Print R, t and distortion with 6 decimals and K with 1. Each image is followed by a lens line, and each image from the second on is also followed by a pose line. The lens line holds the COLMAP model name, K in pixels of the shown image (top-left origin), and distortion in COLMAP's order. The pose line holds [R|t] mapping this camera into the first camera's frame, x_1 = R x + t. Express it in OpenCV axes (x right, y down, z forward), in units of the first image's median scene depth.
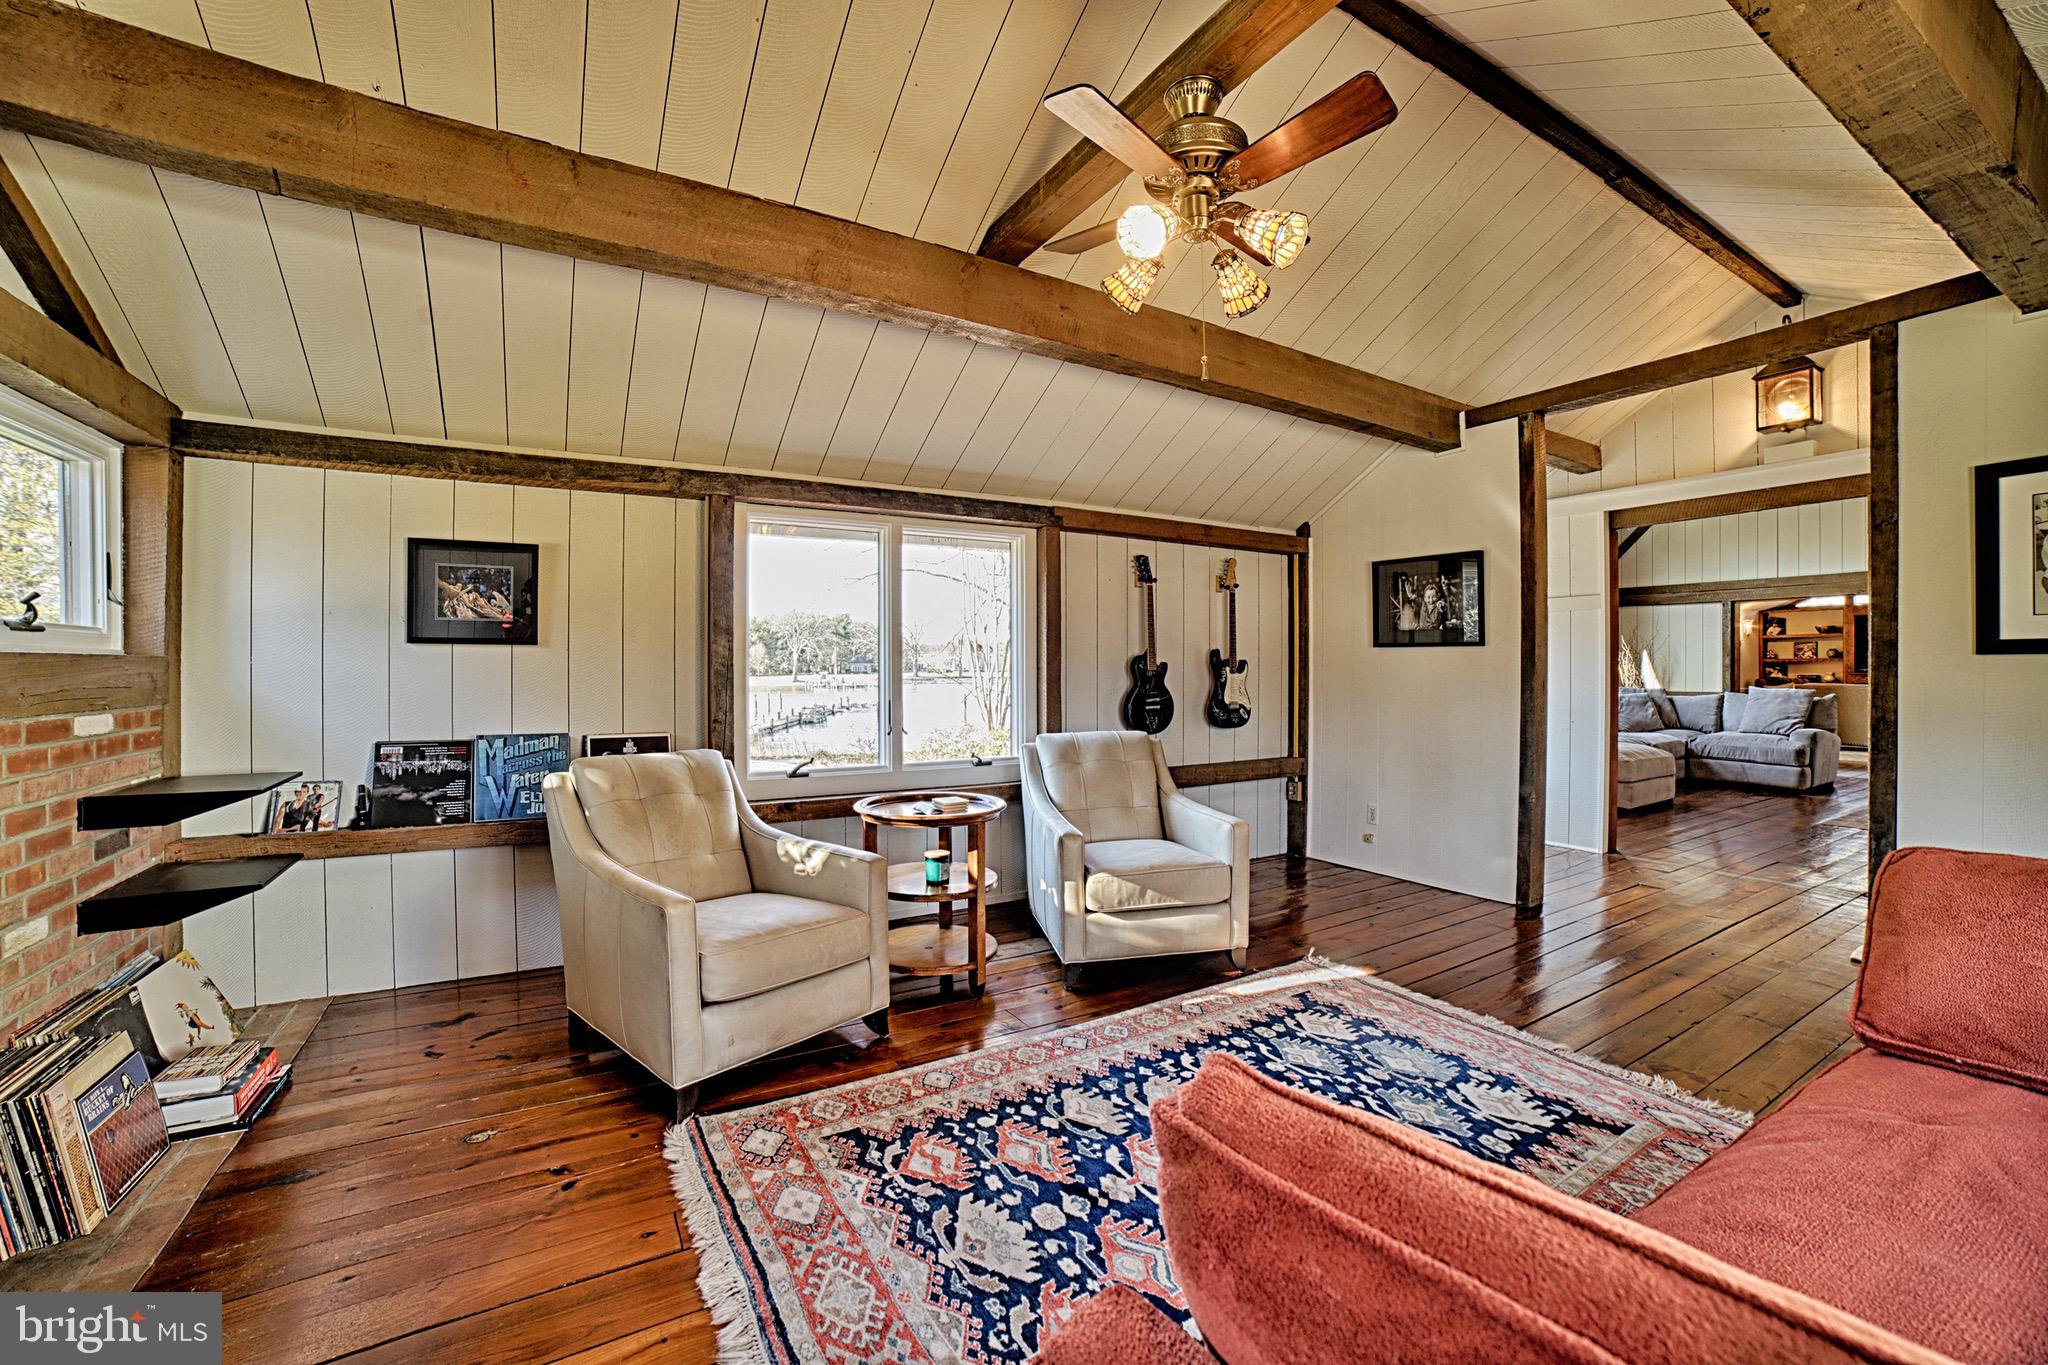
lens RADIAL K [[819.8, 0, 1013.0], [0, 819.8, 684.6], [0, 0, 1]] dist [-0.022970, 0.000404]
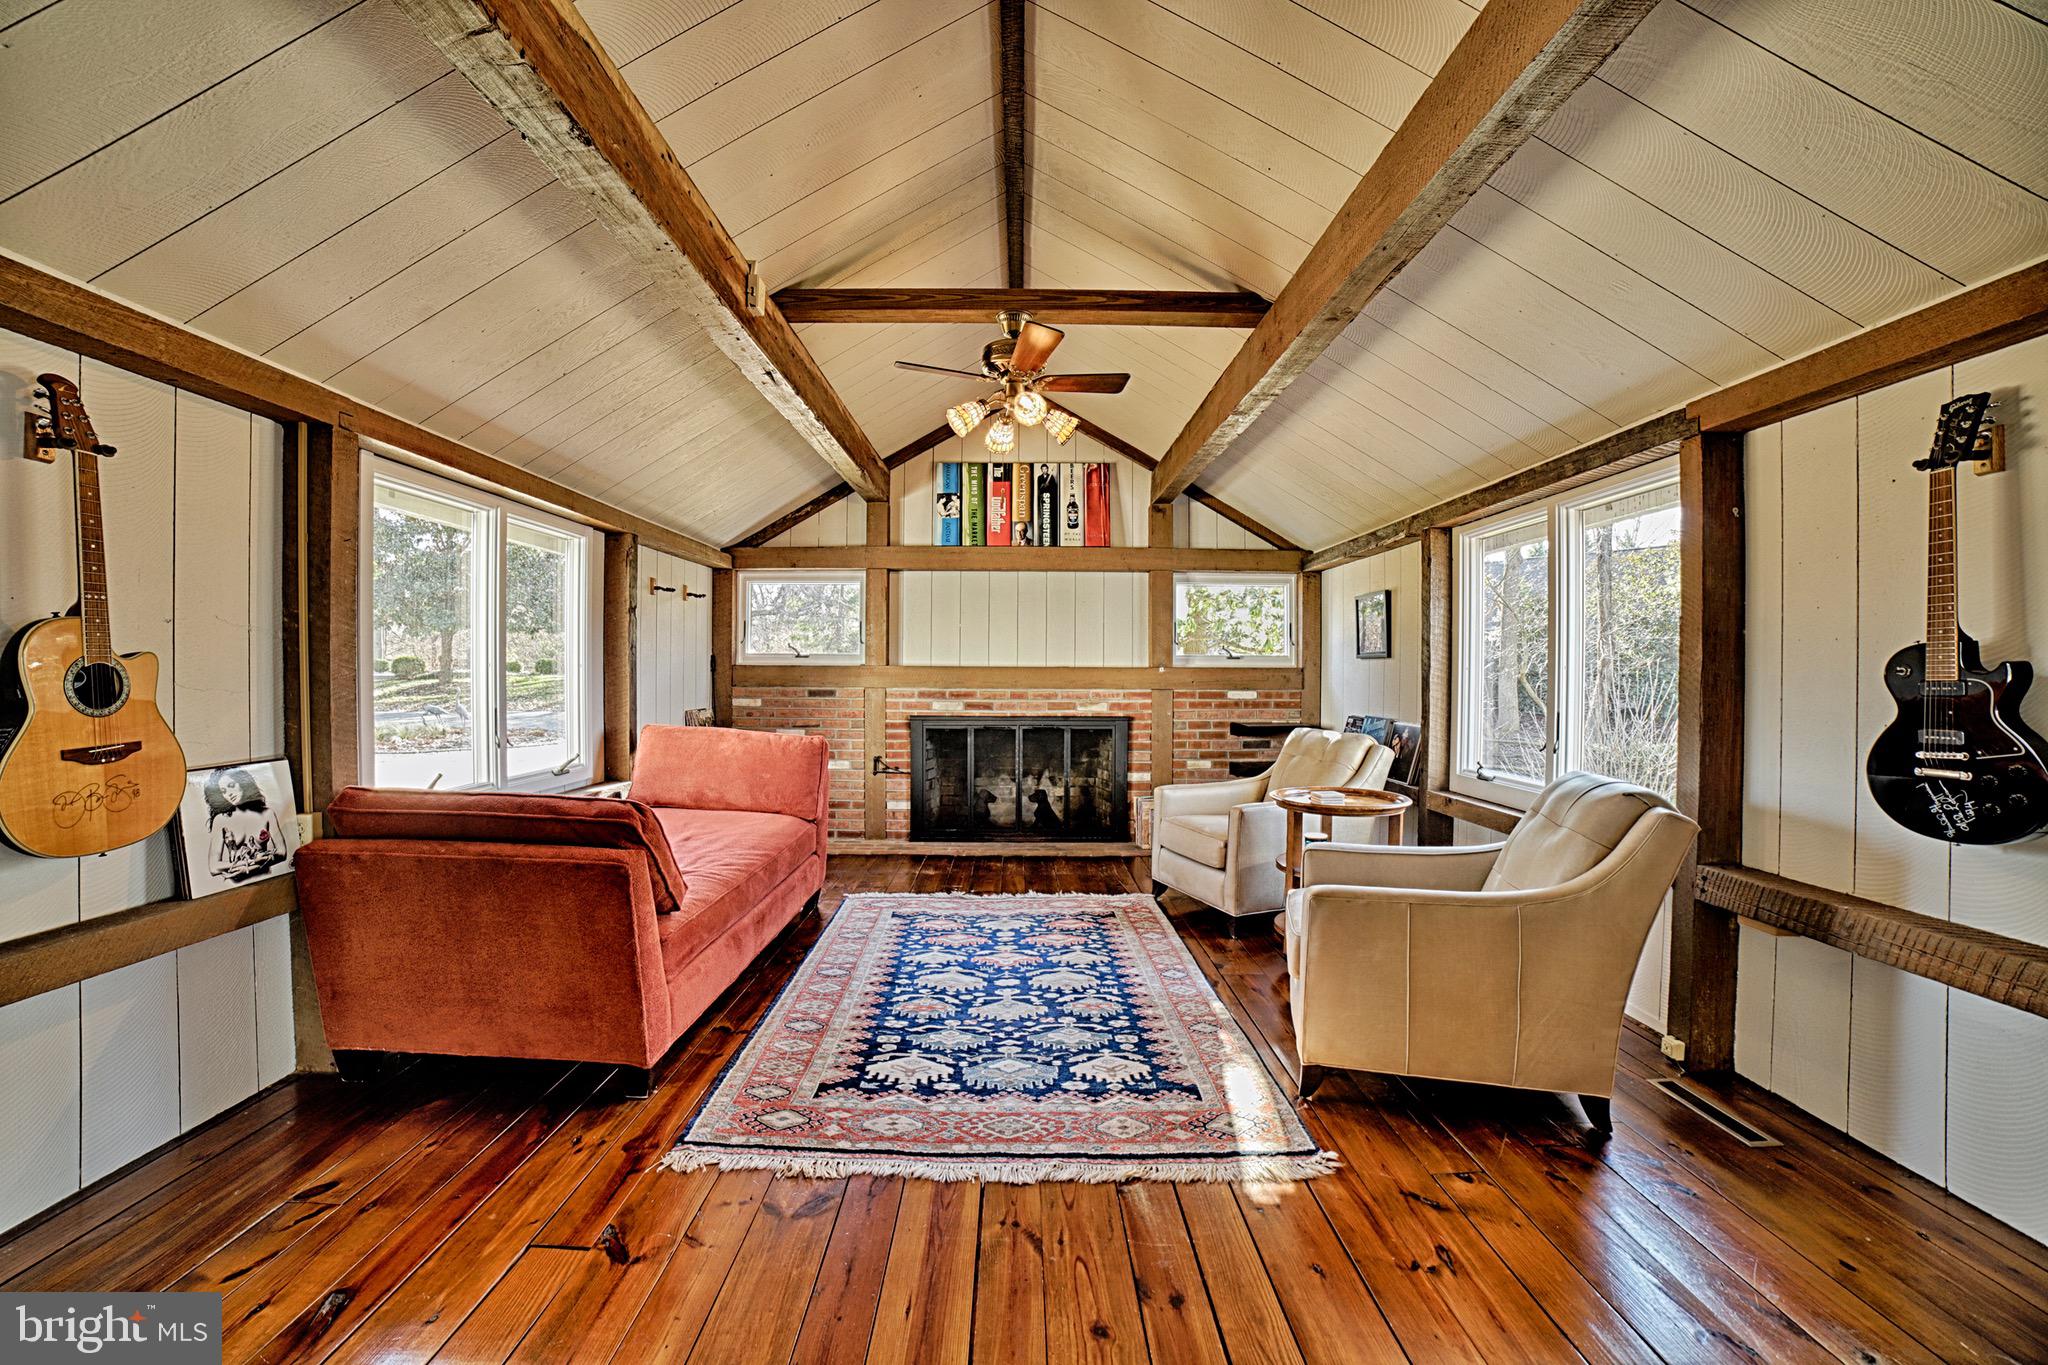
lens RADIAL K [[819.8, 0, 1012.0], [0, 819.8, 689.4], [0, 0, 1]] dist [-0.022970, 0.000404]
pose [[-0.521033, 0.011105, -0.853464, 1.418176], [0.003883, 0.999936, 0.010640, 0.000138], [0.853527, 0.002230, -0.521043, 1.635831]]
